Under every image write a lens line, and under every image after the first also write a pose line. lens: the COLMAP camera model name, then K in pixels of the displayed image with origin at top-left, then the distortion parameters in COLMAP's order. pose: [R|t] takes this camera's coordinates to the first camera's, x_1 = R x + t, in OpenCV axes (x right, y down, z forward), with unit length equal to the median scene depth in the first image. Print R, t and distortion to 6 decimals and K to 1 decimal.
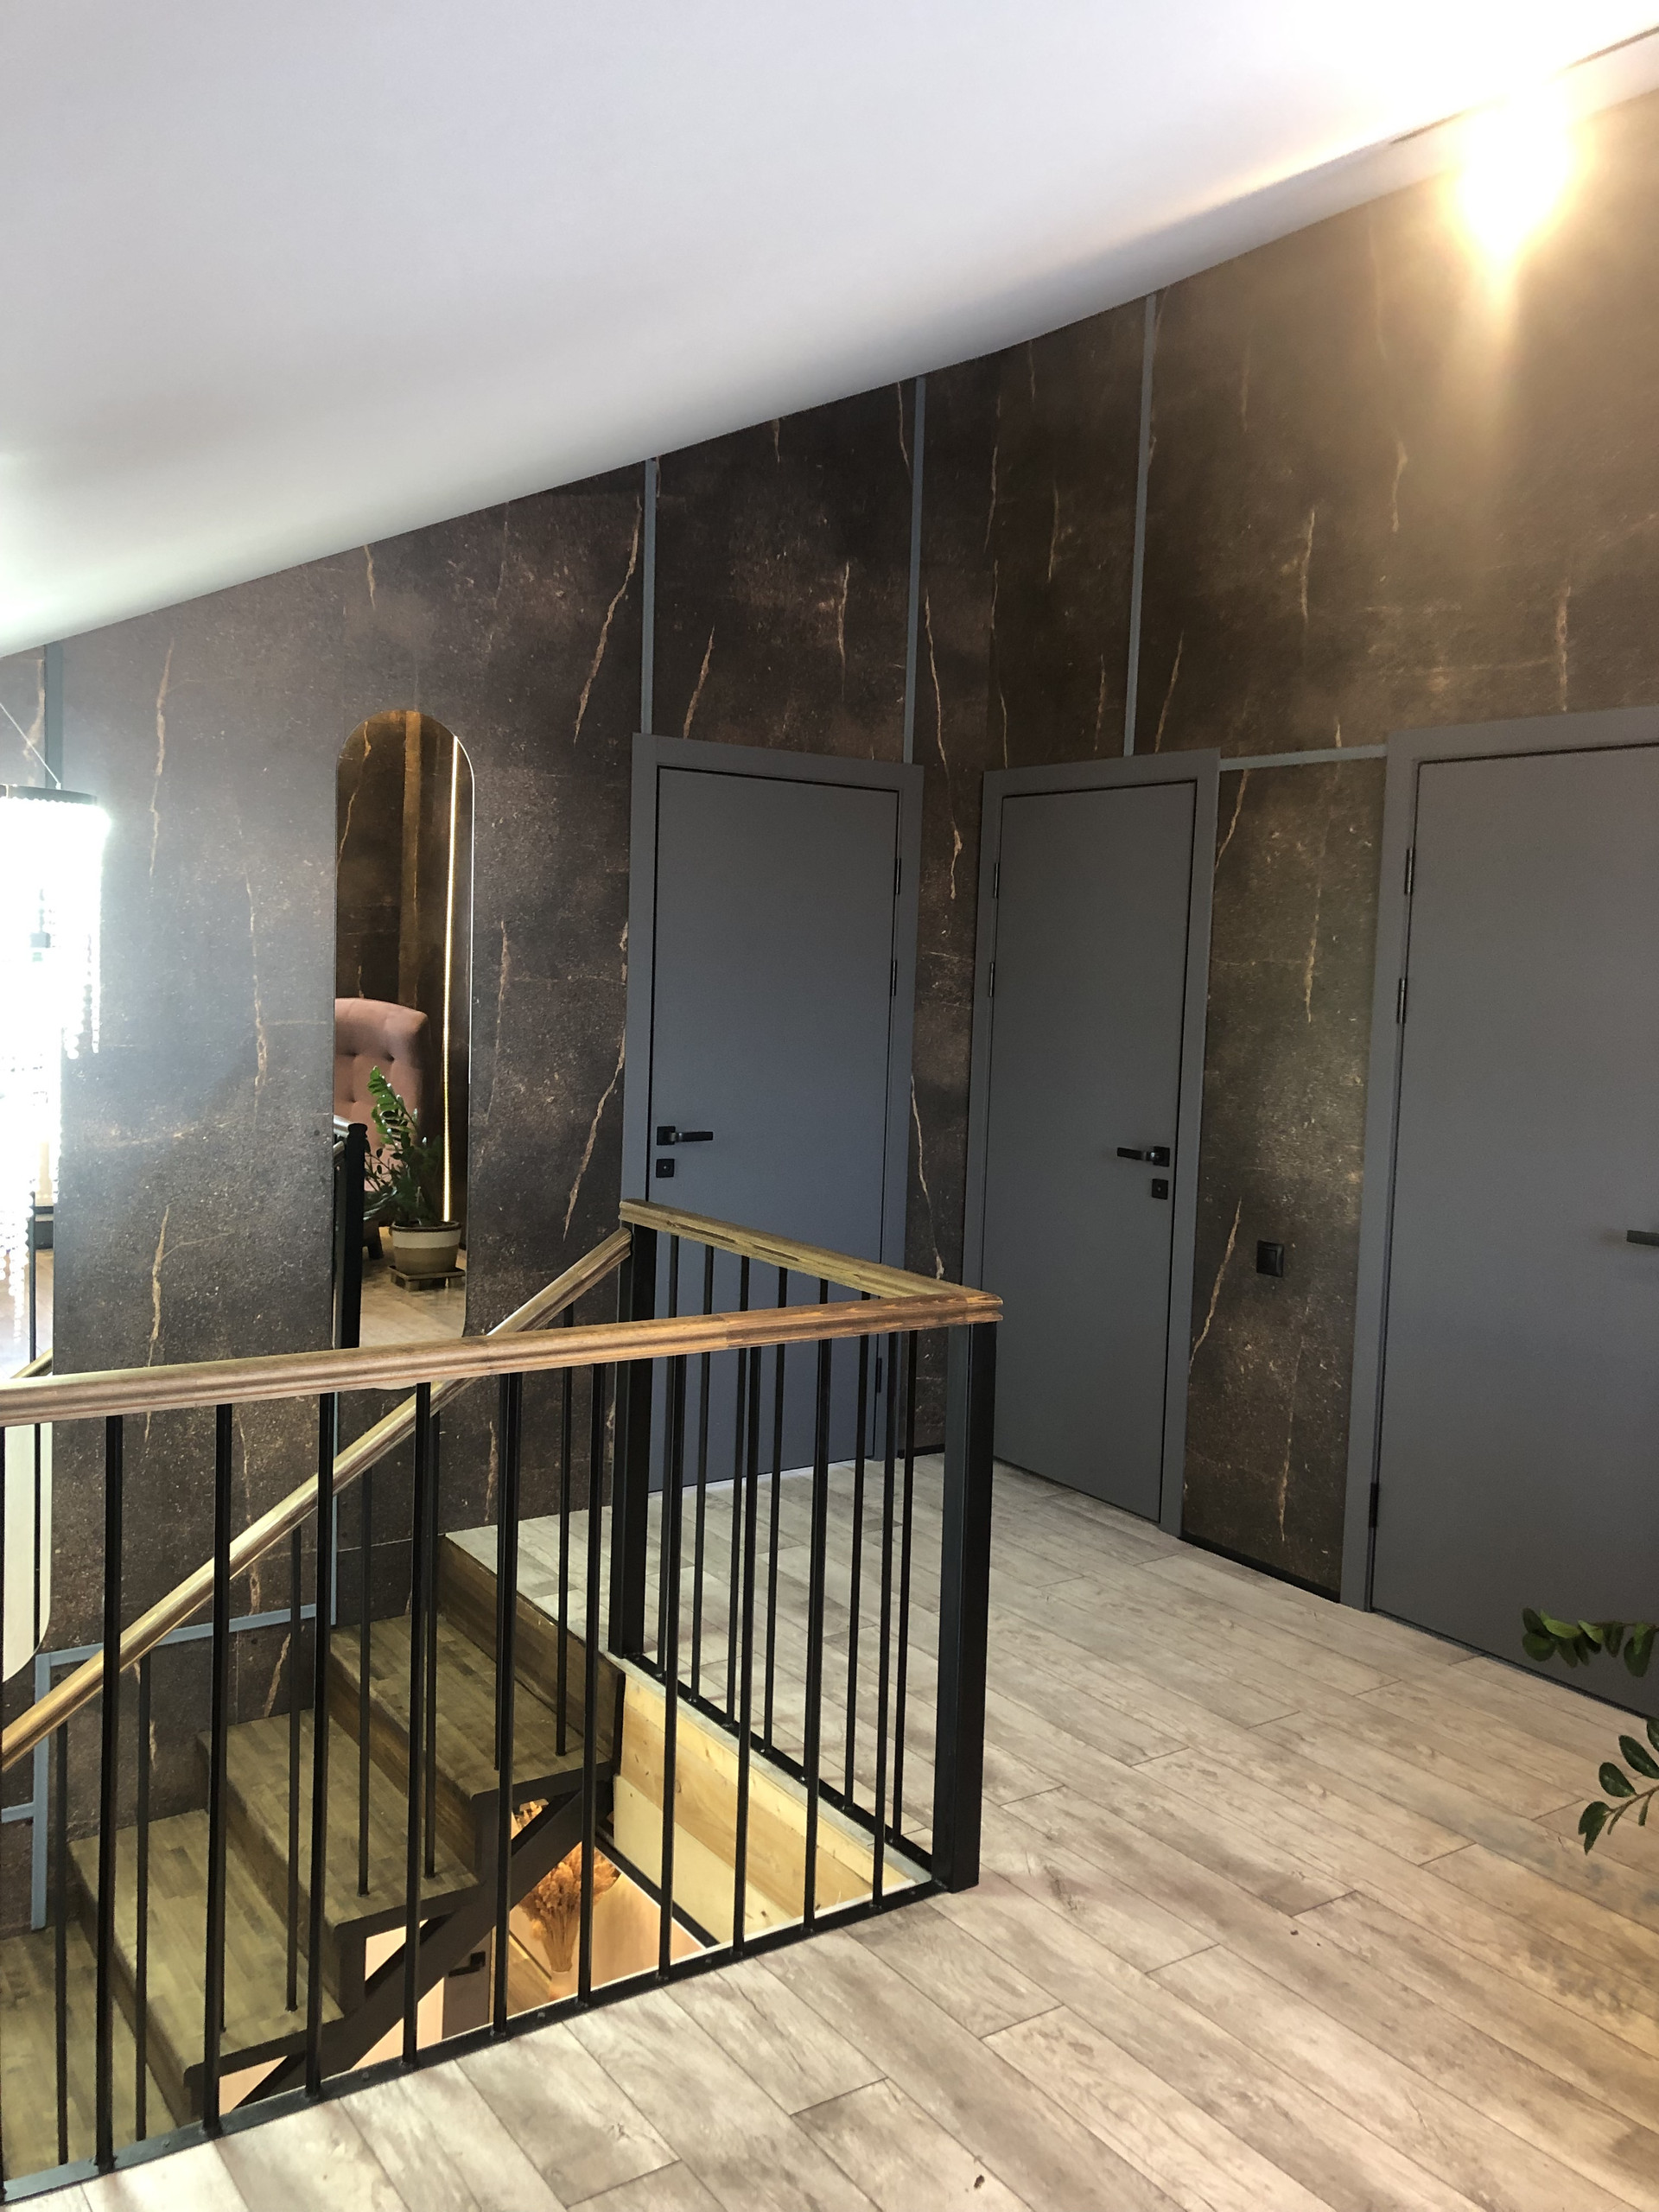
lens RADIAL K [[1793.5, 0, 830.0], [0, 1793.5, 1093.3], [0, 0, 1]] dist [0.047064, -0.044238]
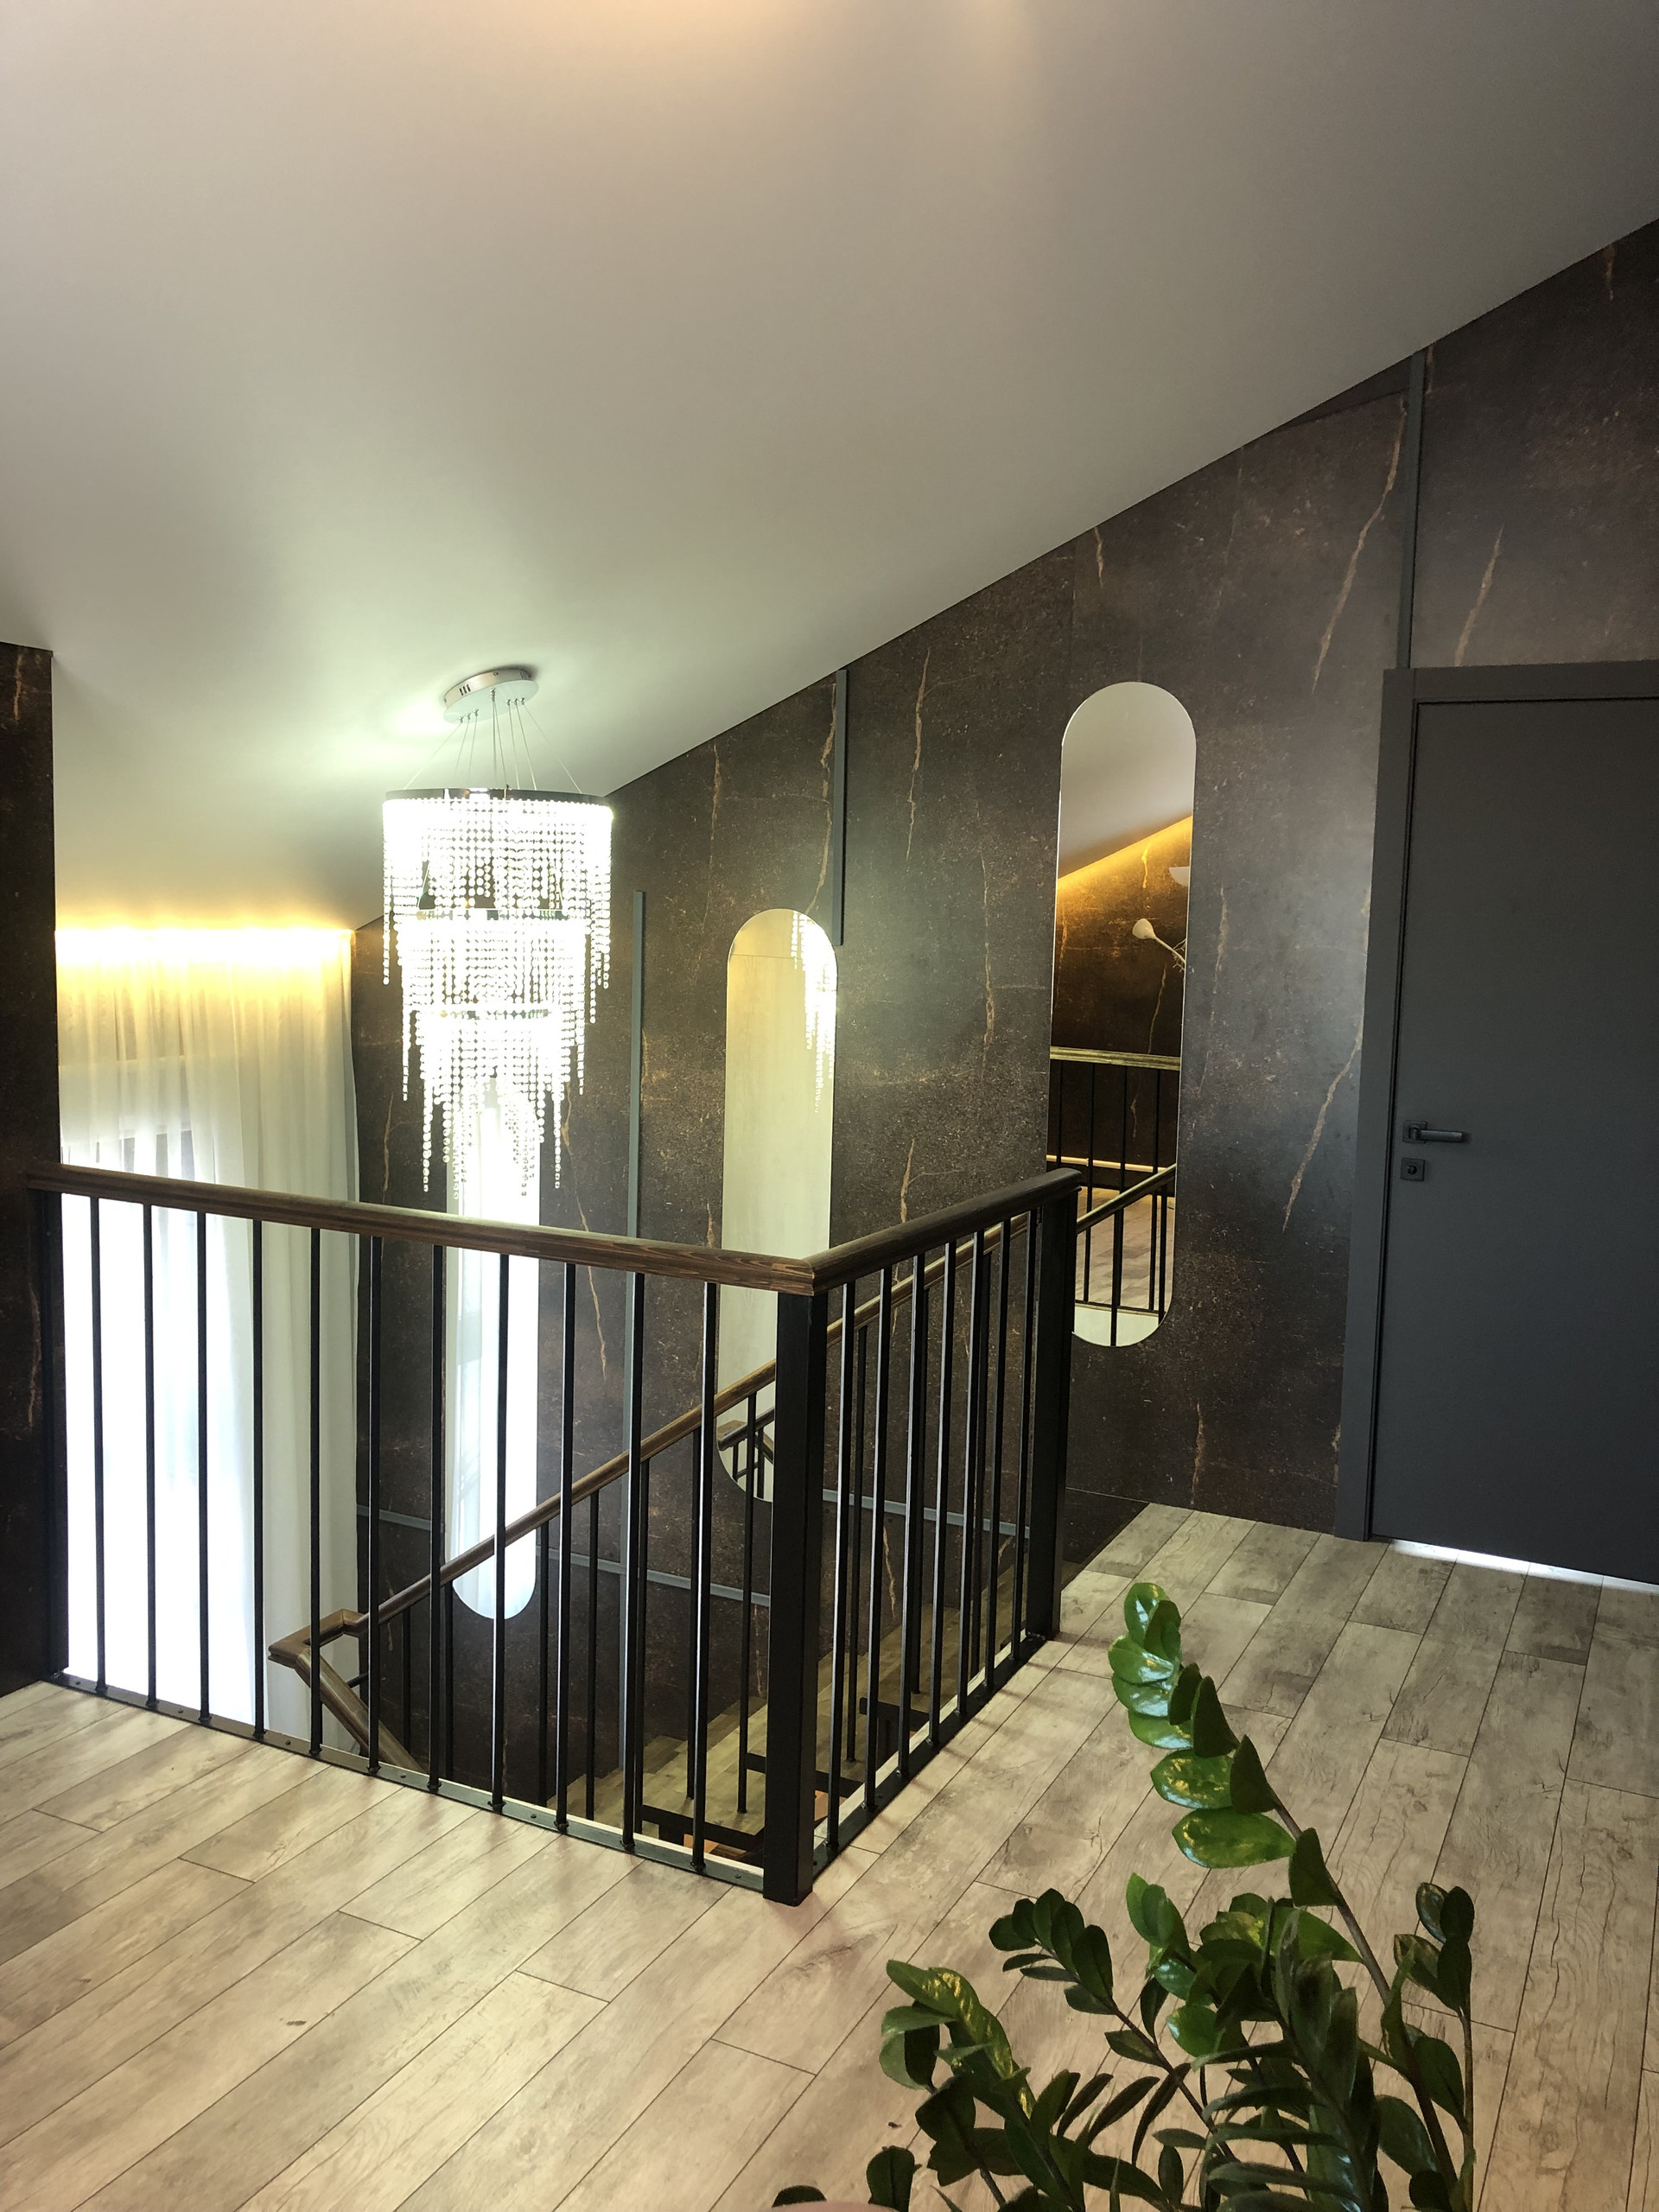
lens RADIAL K [[1793.5, 0, 877.0], [0, 1793.5, 1117.2], [0, 0, 1]] dist [0.047064, -0.044238]
pose [[0.505207, 0.088763, -0.858421, 0.851898], [-0.074453, 0.995471, 0.059116, -0.026083], [0.859781, 0.034046, 0.509527, 0.536192]]
